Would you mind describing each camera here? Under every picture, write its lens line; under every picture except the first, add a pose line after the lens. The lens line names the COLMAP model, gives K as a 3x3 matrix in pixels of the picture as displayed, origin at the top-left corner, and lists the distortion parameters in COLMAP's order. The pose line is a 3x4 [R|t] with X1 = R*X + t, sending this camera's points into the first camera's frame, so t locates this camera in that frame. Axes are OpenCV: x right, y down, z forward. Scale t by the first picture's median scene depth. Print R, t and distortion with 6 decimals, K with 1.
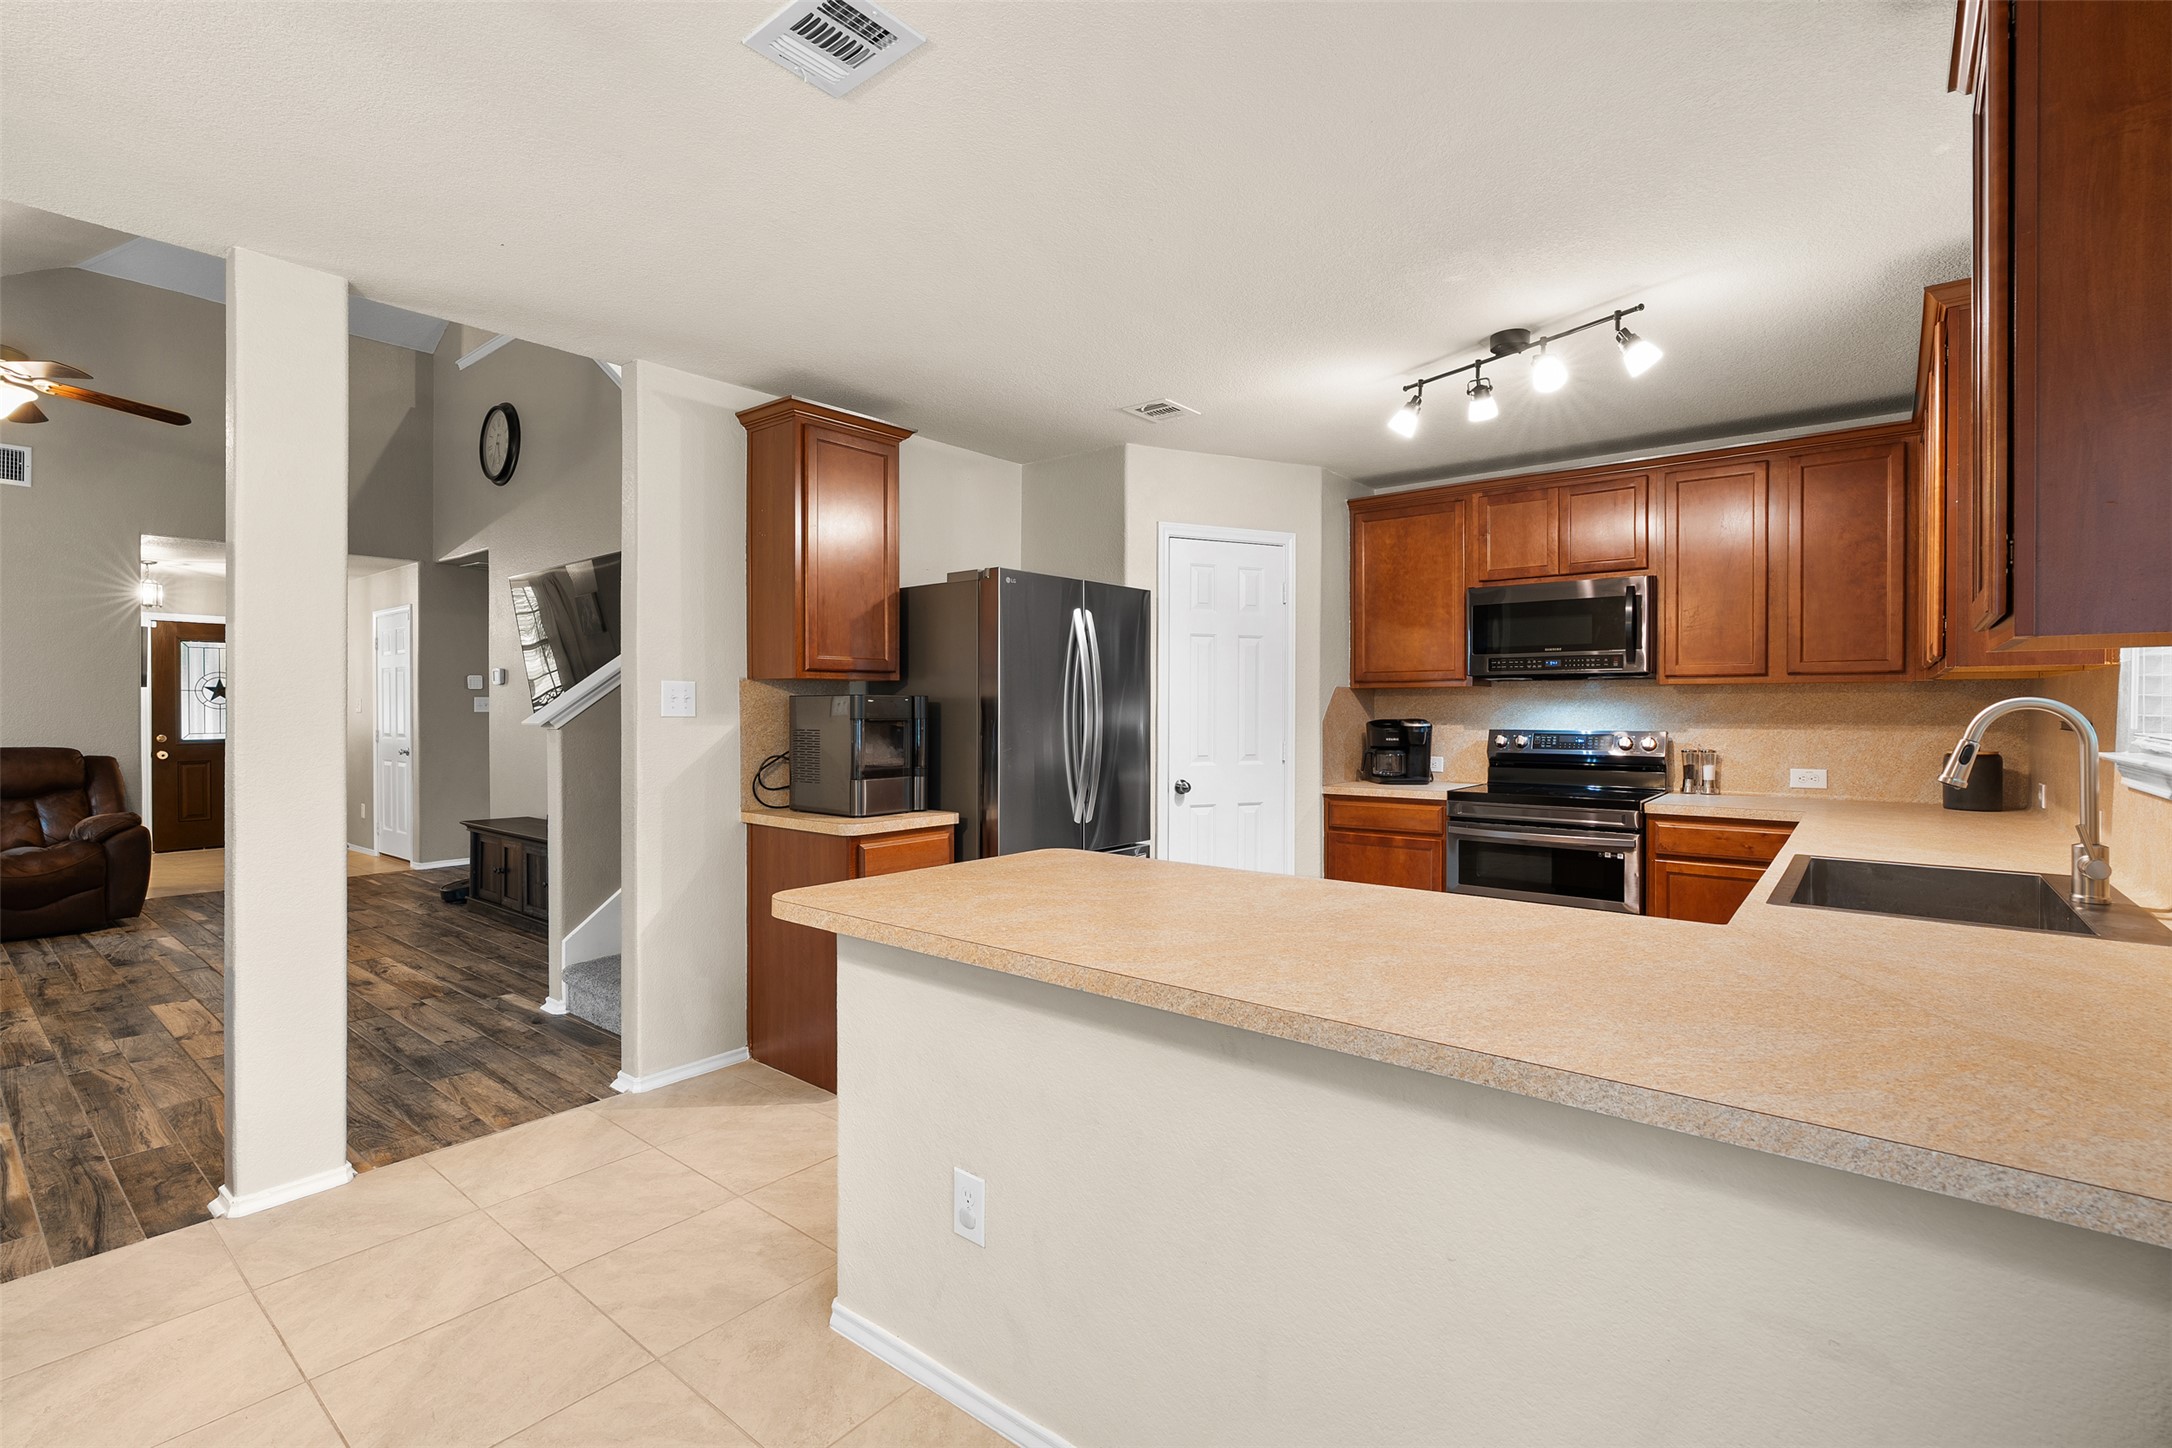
lens RADIAL K [[975.6, 0, 1098.1], [0, 975.6, 714.4], [0, 0, 1]] dist [-0.006641, 0.002662]
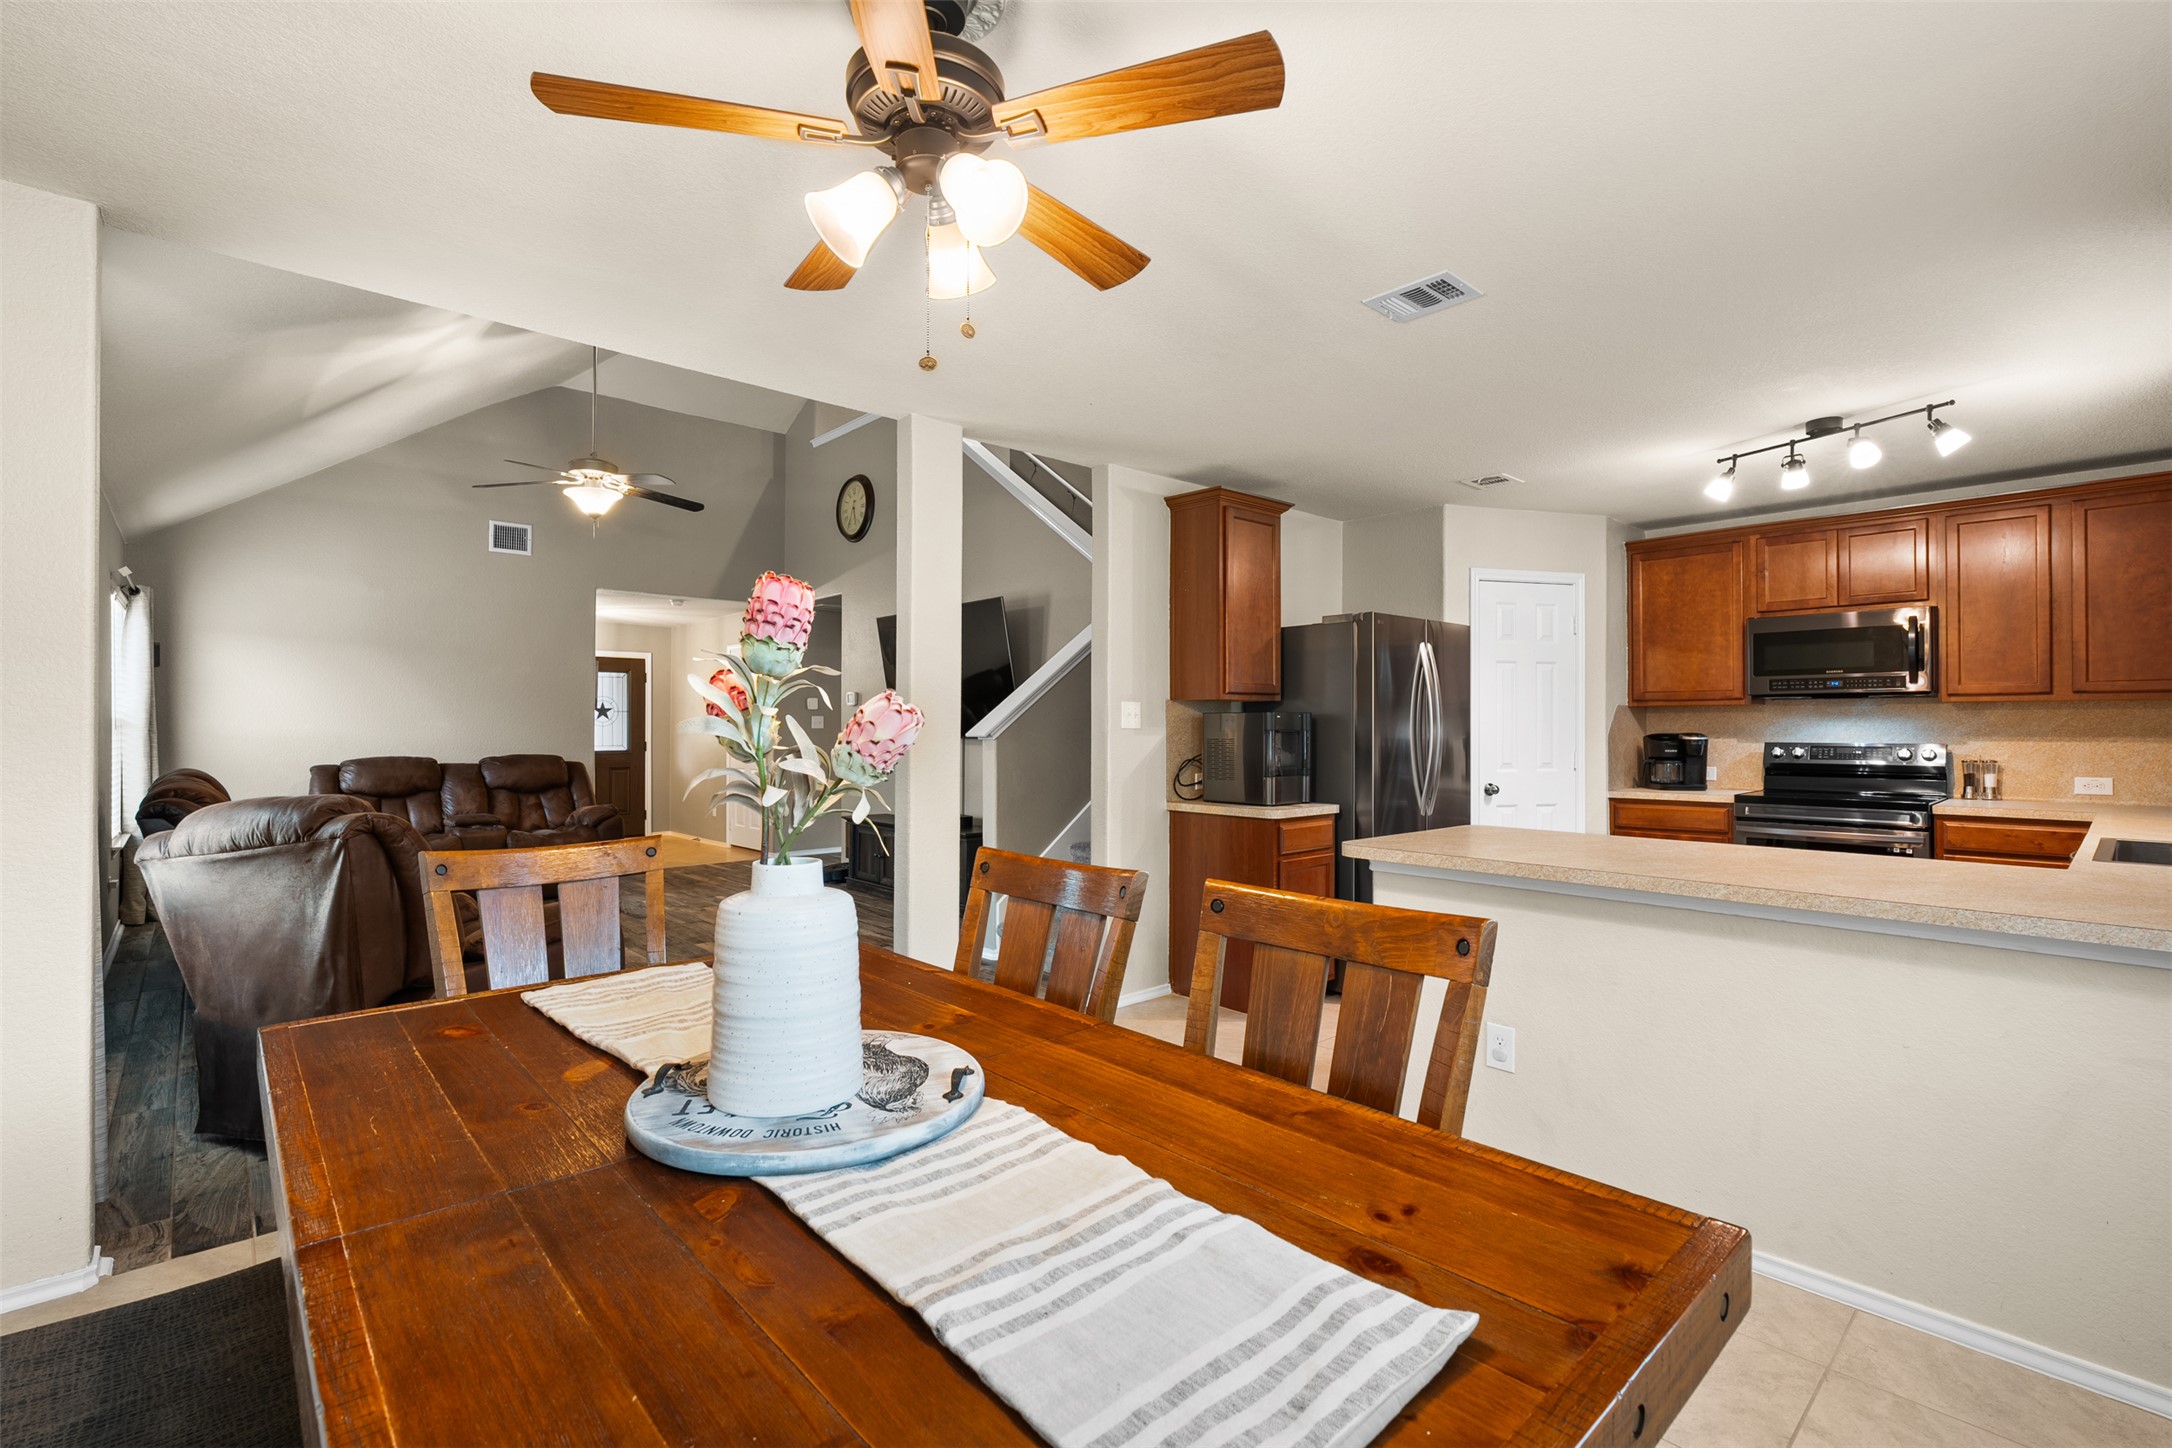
lens RADIAL K [[975.6, 0, 1086.8], [0, 975.6, 717.9], [0, 0, 1]] dist [-0.006641, 0.002662]
pose [[0.989003, -0.001064, -0.147888, -0.235990], [-0.001484, 0.999852, -0.017113, 0.008565], [0.147885, 0.017144, 0.988856, -0.261202]]
